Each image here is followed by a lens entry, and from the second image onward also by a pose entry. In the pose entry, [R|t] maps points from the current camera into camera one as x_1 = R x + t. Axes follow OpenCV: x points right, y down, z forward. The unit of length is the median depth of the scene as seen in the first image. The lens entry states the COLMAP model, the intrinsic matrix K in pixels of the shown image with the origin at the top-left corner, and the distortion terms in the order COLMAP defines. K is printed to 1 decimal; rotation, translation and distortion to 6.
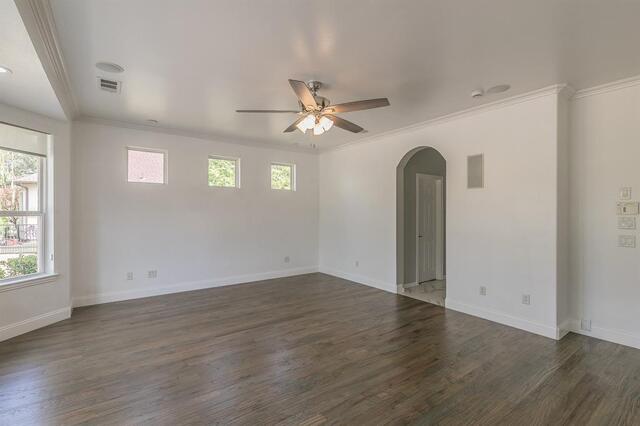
lens RADIAL K [[285.3, 0, 317.3], [0, 285.3, 211.7], [0, 0, 1]] dist [0.002003, -0.000467]
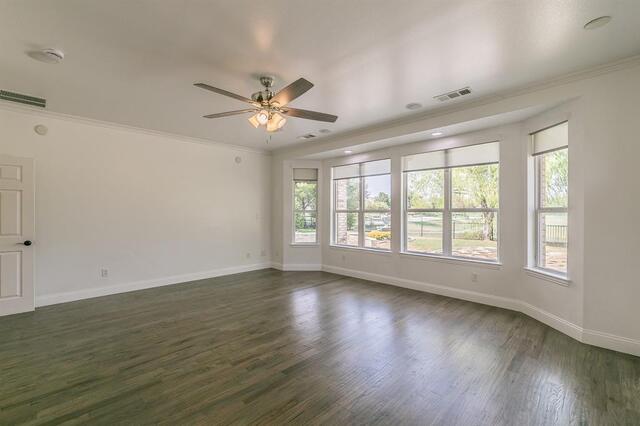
lens RADIAL K [[279.5, 0, 323.9], [0, 279.5, 214.6], [0, 0, 1]] dist [0.002425, 0.000674]
pose [[-0.983119, -0.003475, -0.182933, -0.023466], [-0.005510, 0.999928, 0.010618, 0.011833], [0.182883, 0.011447, -0.983068, 1.723995]]
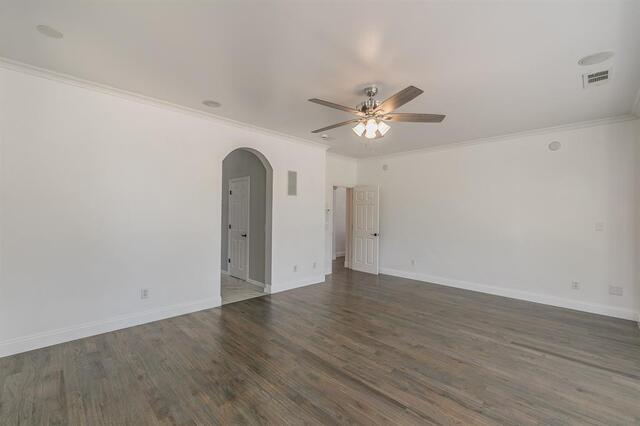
lens RADIAL K [[279.5, 0, 321.8], [0, 279.5, 213.4], [0, 0, 1]] dist [0.002425, 0.000674]
pose [[-0.160986, -0.000907, 0.986956, -0.838783], [-0.010958, 0.999940, -0.000869, 0.003858], [-0.986896, -0.010955, -0.160987, 1.144679]]
